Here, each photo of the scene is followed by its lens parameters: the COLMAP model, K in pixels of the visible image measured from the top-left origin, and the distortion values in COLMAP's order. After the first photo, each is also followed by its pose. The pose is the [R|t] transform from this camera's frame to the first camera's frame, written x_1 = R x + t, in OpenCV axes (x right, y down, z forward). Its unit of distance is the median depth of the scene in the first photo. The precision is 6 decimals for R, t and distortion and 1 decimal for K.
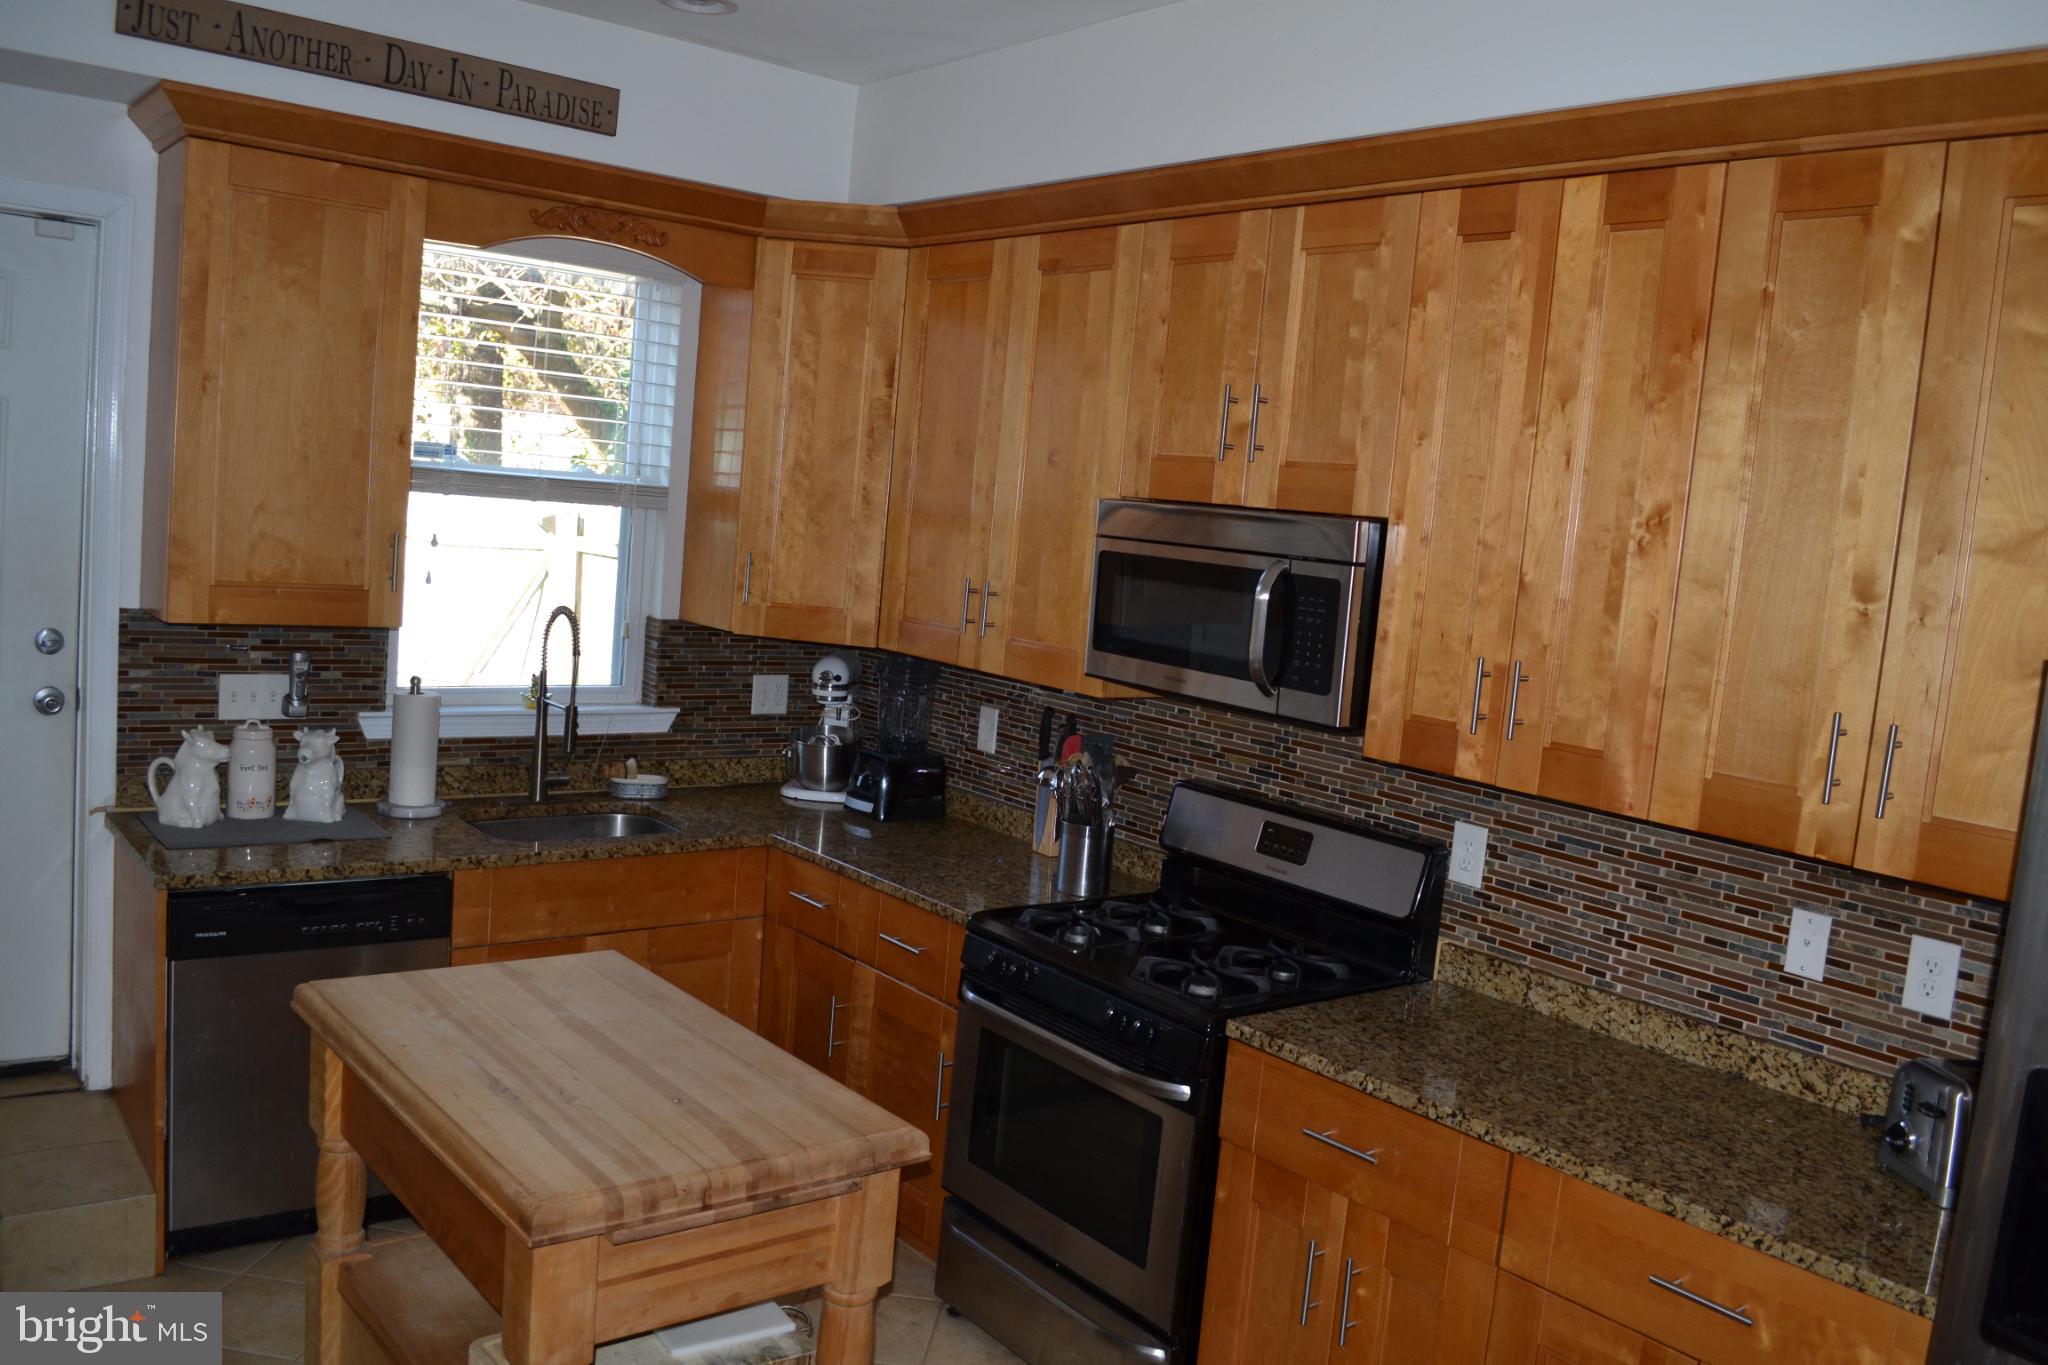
lens RADIAL K [[1639.8, 0, 1029.5], [0, 1639.8, 680.0], [0, 0, 1]] dist [-0.084071, 0.014689]
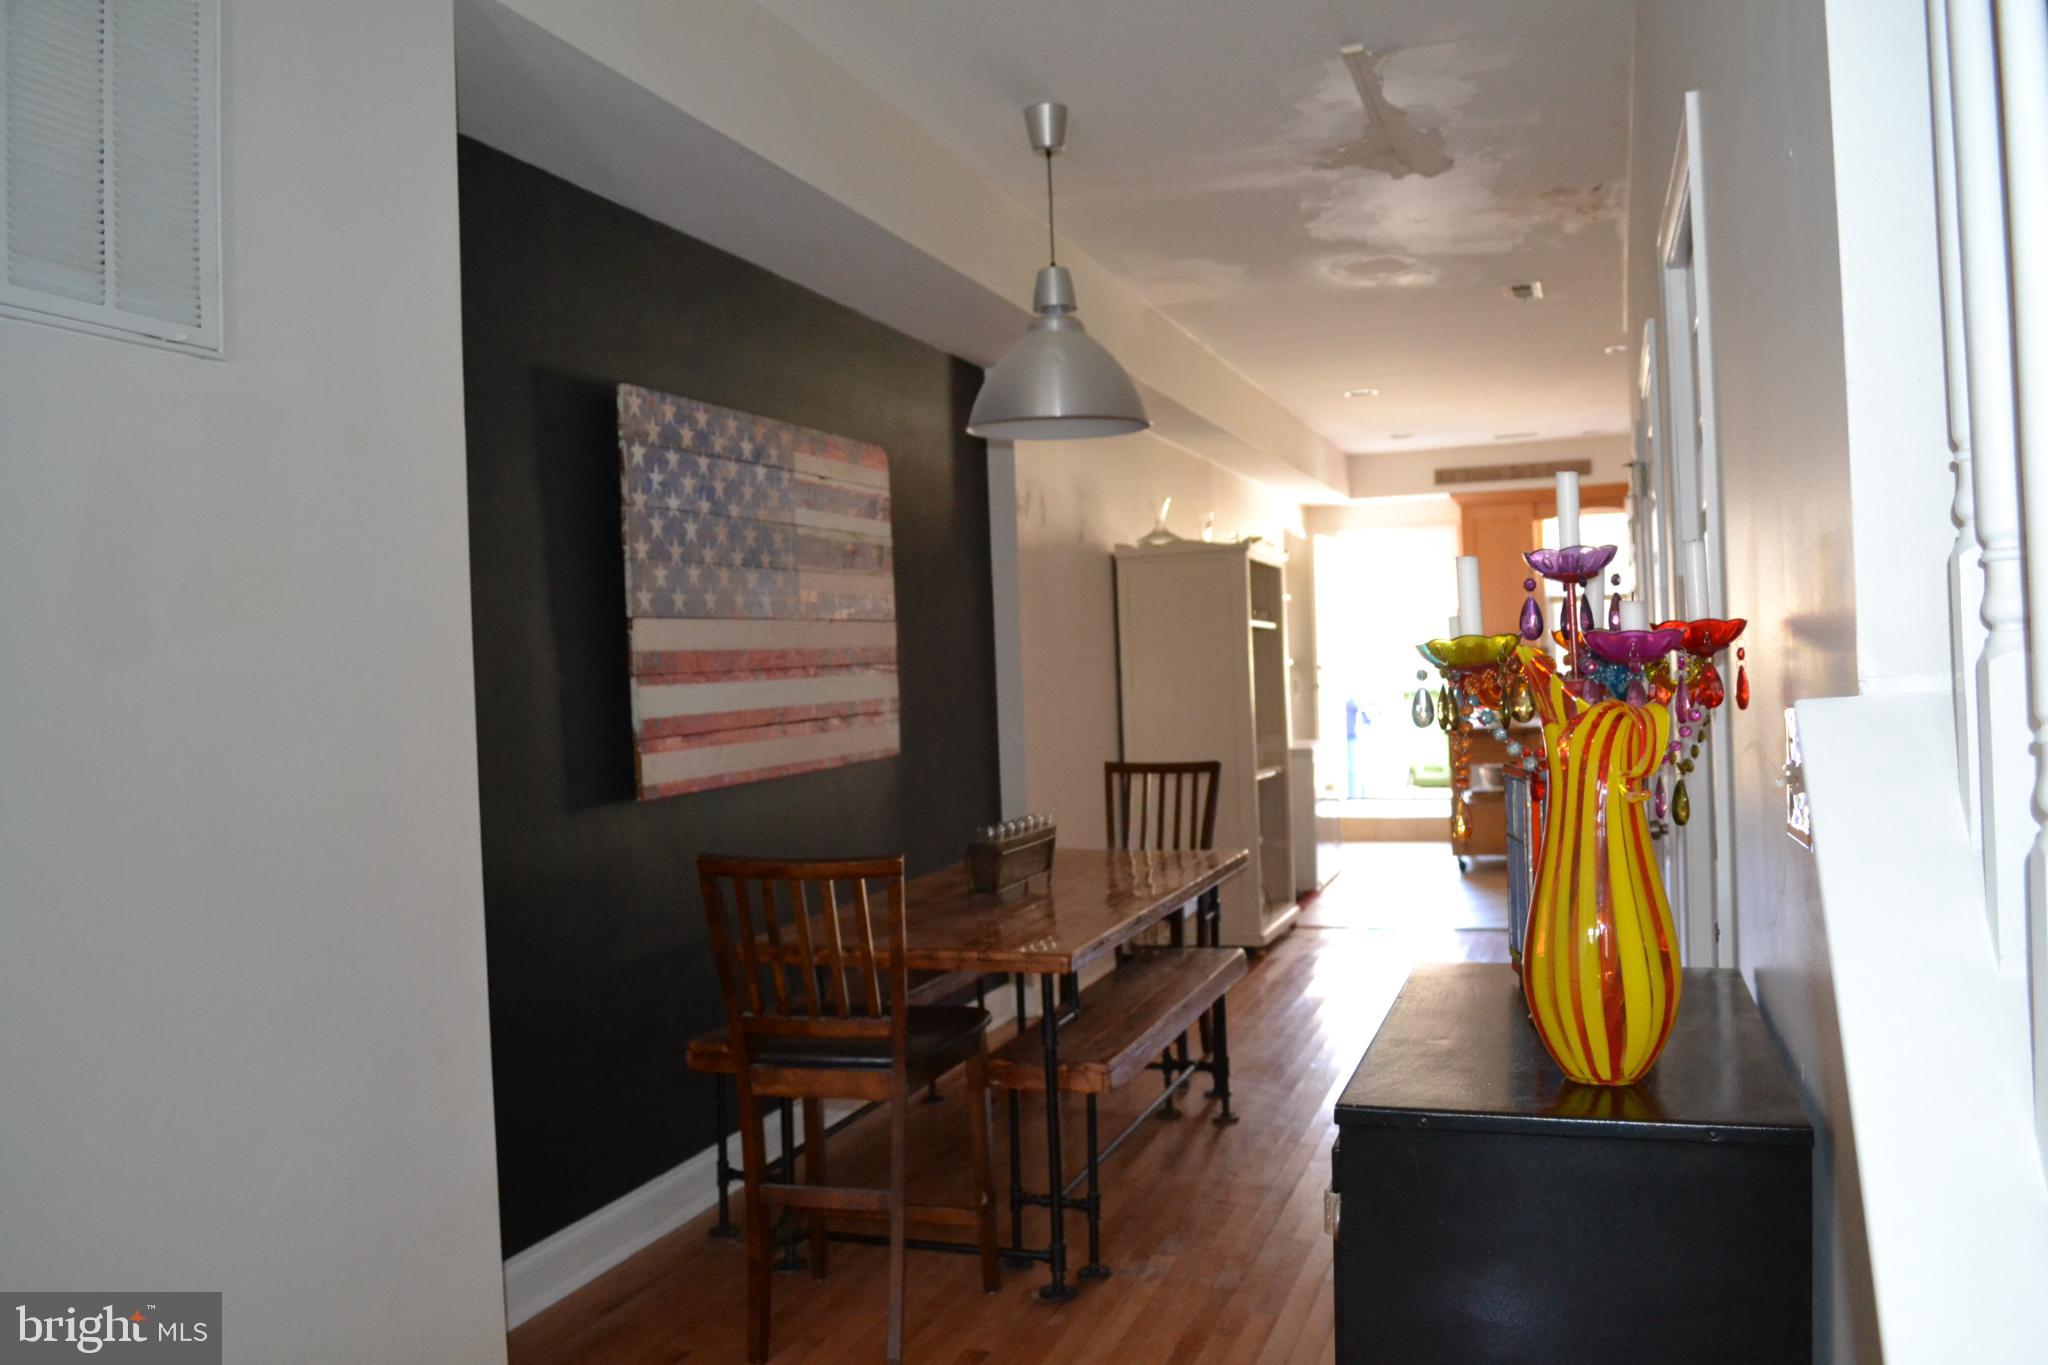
lens RADIAL K [[1639.8, 0, 1030.0], [0, 1639.8, 684.9], [0, 0, 1]] dist [-0.084071, 0.014689]
pose [[0.524497, -0.095676, -0.846019, 1.795002], [-0.006968, 0.993150, -0.116635, 0.425306], [0.851384, 0.067070, 0.520238, -1.484753]]
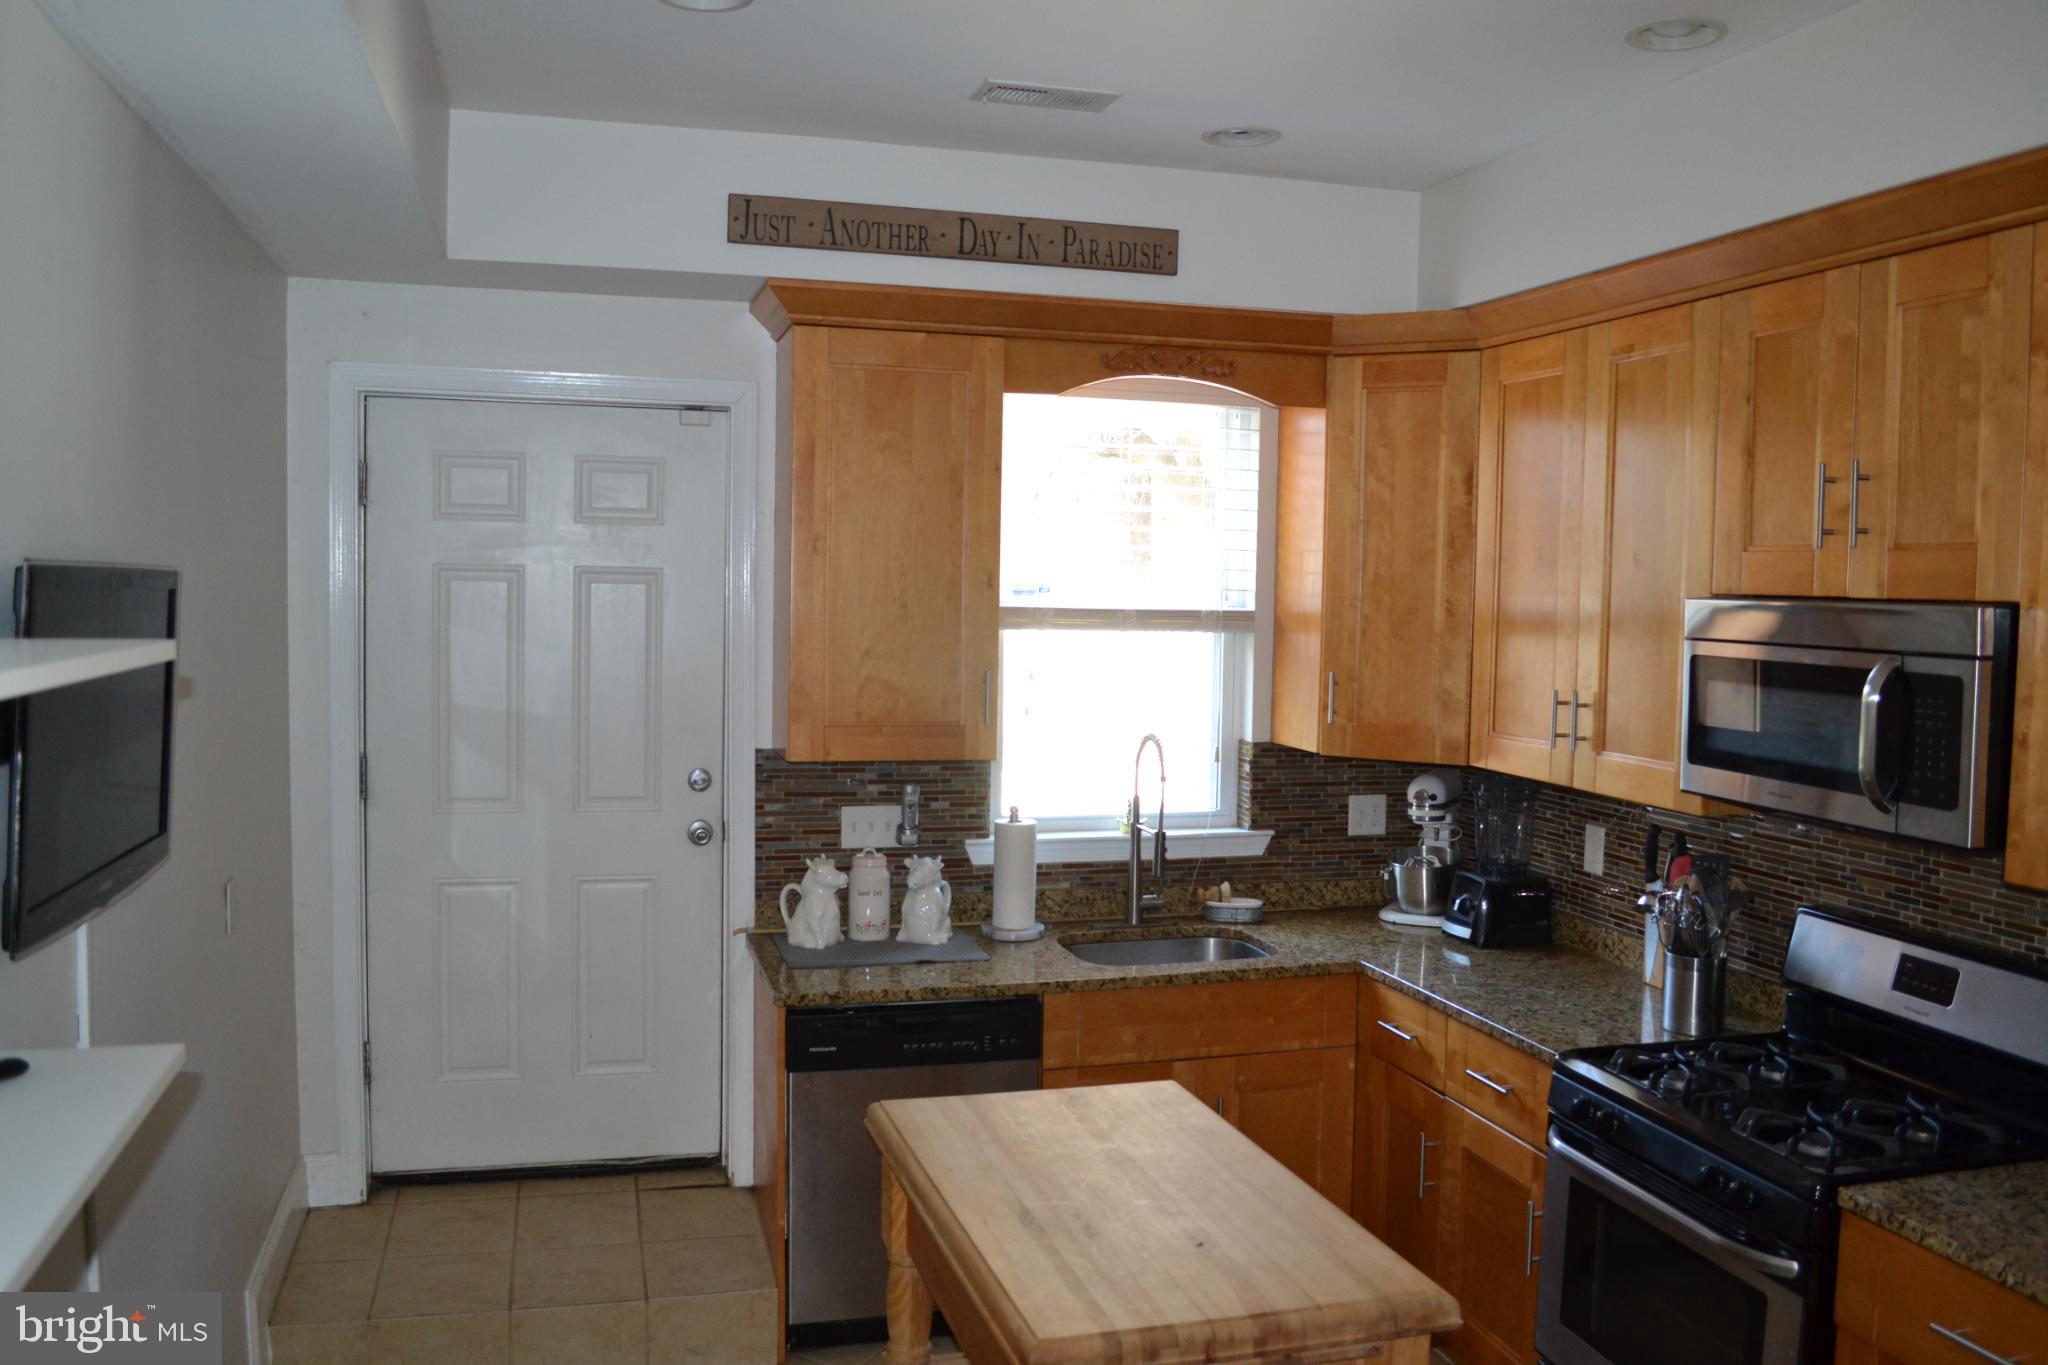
lens RADIAL K [[1639.8, 0, 1030.3], [0, 1639.8, 680.1], [0, 0, 1]] dist [-0.084071, 0.014689]
pose [[0.919019, -0.046580, -0.391452, 0.055932], [0.020042, 0.997231, -0.071611, -0.007502], [0.393704, 0.057966, 0.917408, 0.027703]]
